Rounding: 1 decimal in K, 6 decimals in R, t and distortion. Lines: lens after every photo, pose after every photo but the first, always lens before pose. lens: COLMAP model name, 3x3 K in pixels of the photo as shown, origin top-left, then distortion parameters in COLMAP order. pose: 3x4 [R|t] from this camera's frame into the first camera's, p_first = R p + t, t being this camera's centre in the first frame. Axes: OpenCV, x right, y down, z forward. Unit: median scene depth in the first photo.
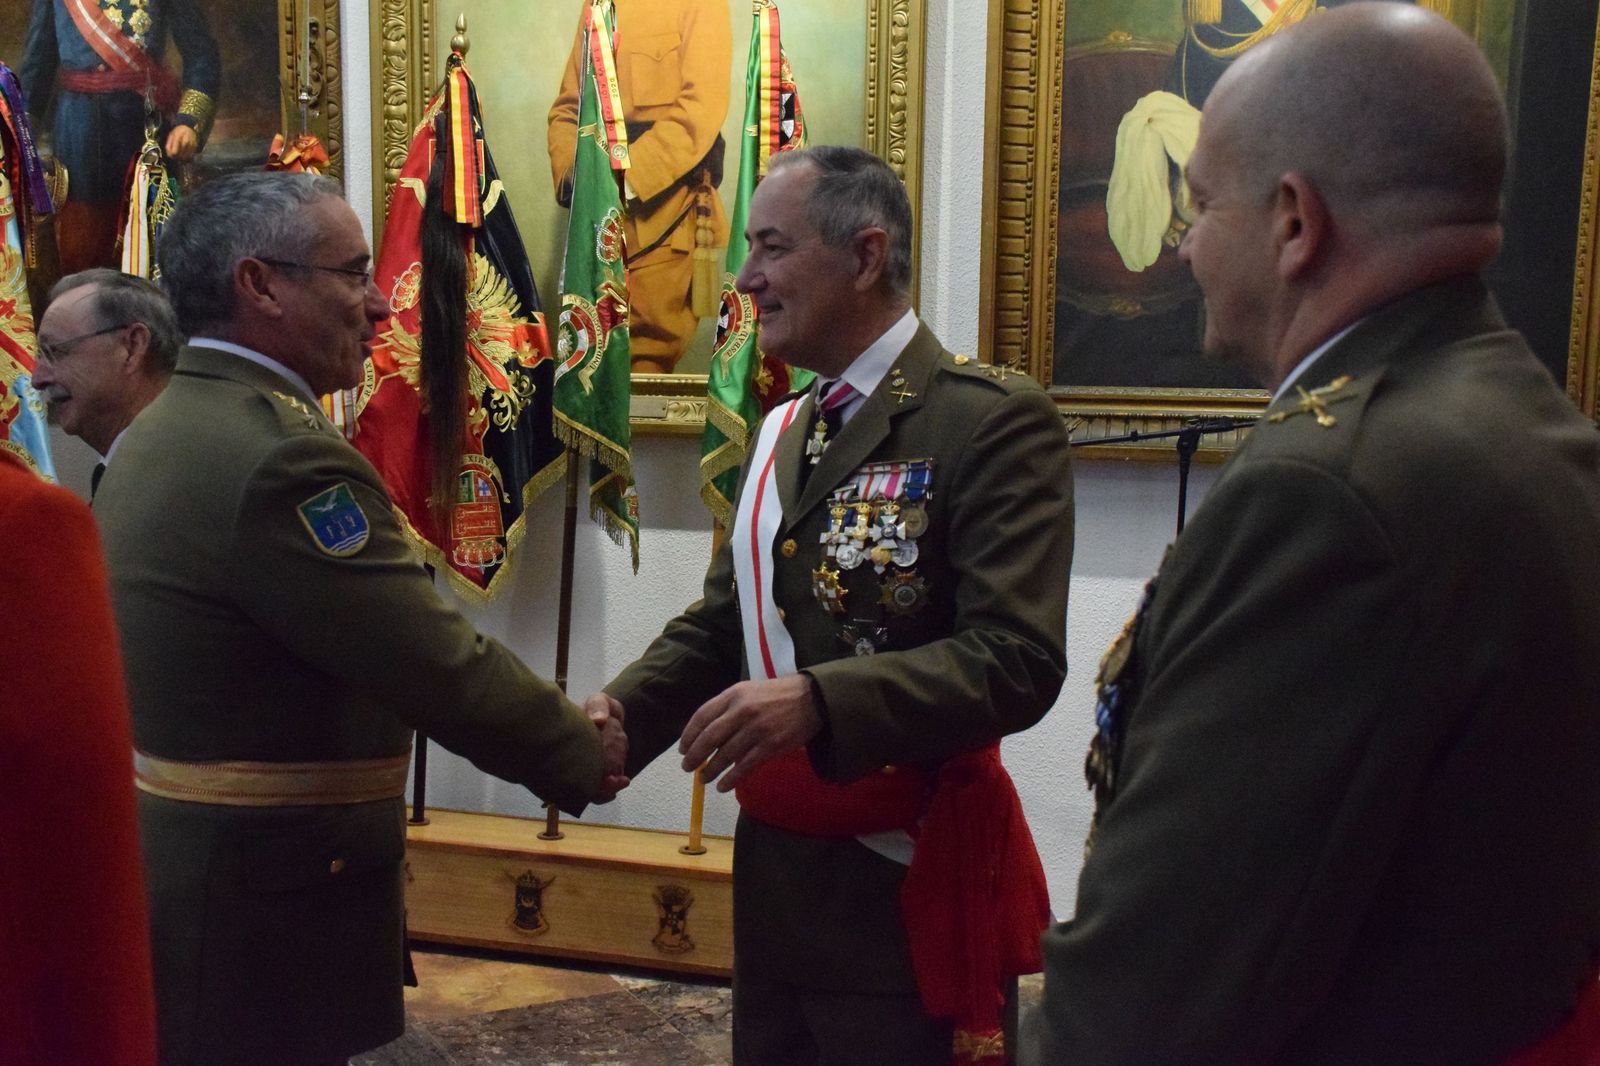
lens RADIAL K [[1542.6, 0, 794.0], [0, 1542.6, 538.1], [0, 0, 1]] dist [-0.081446, 0.230736]
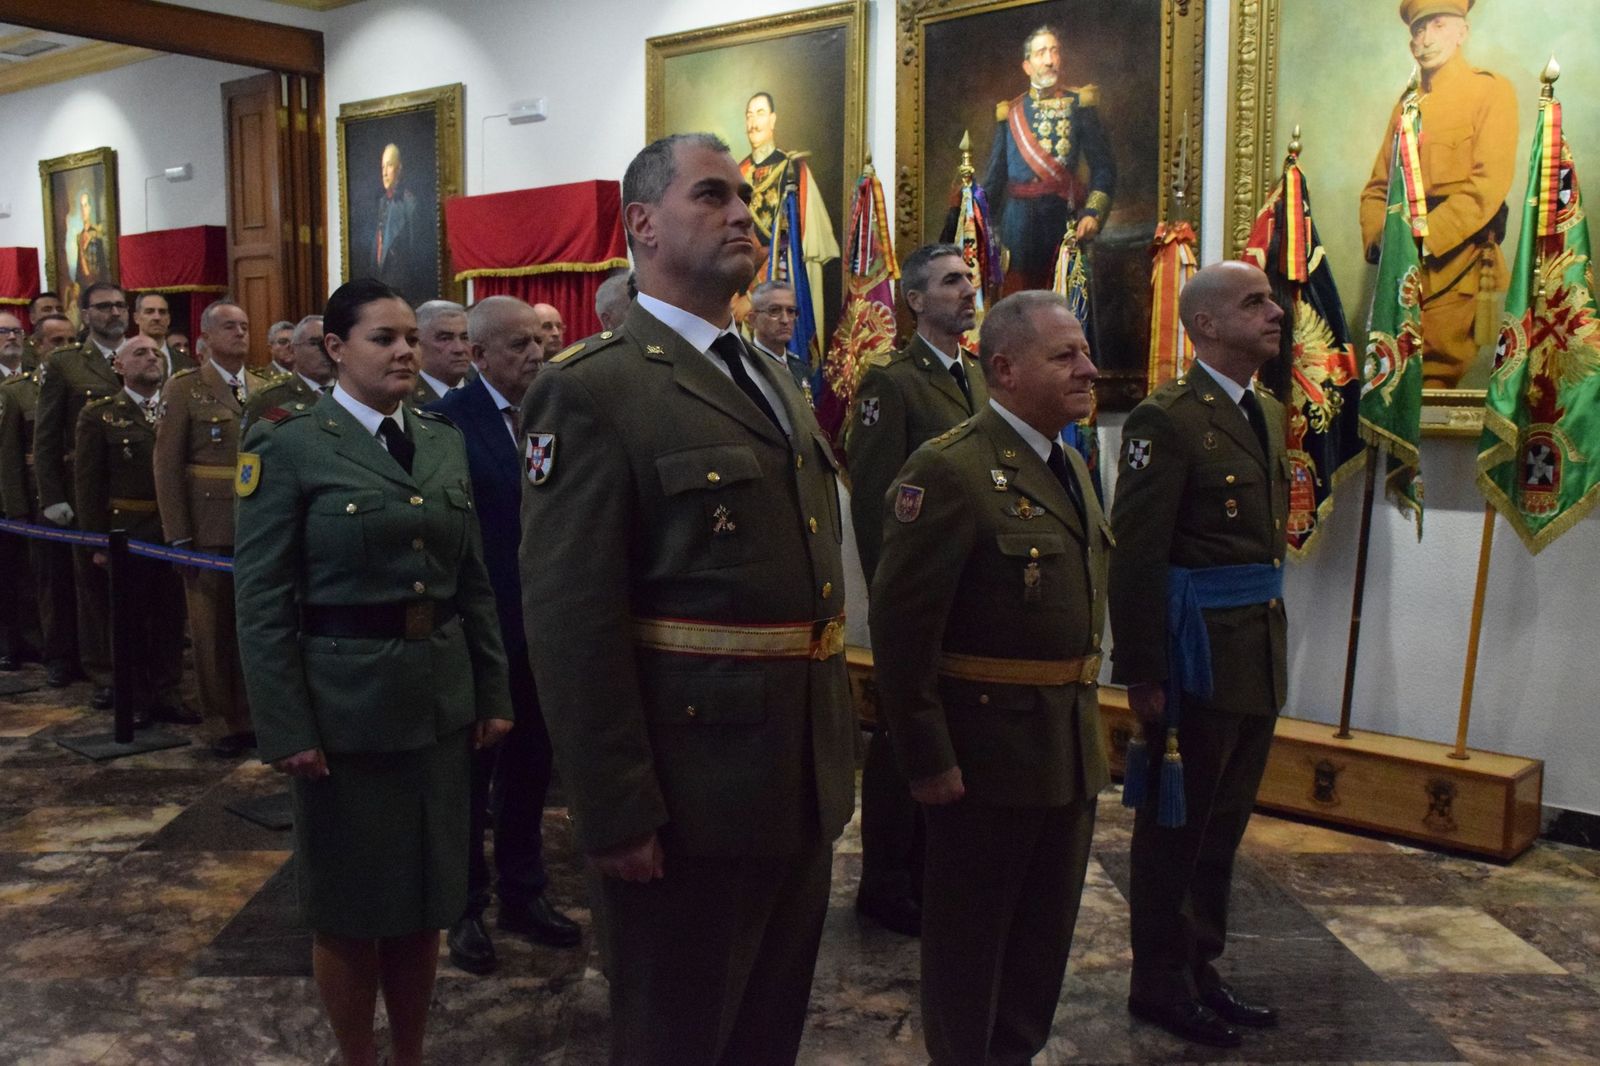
lens RADIAL K [[1542.6, 0, 794.0], [0, 1542.6, 538.1], [0, 0, 1]] dist [-0.081446, 0.230736]
pose [[0.891710, 0.035784, -0.451190, 0.010812], [-0.036595, 0.999306, 0.006930, 0.030140], [0.451125, 0.010332, 0.892401, -0.405812]]
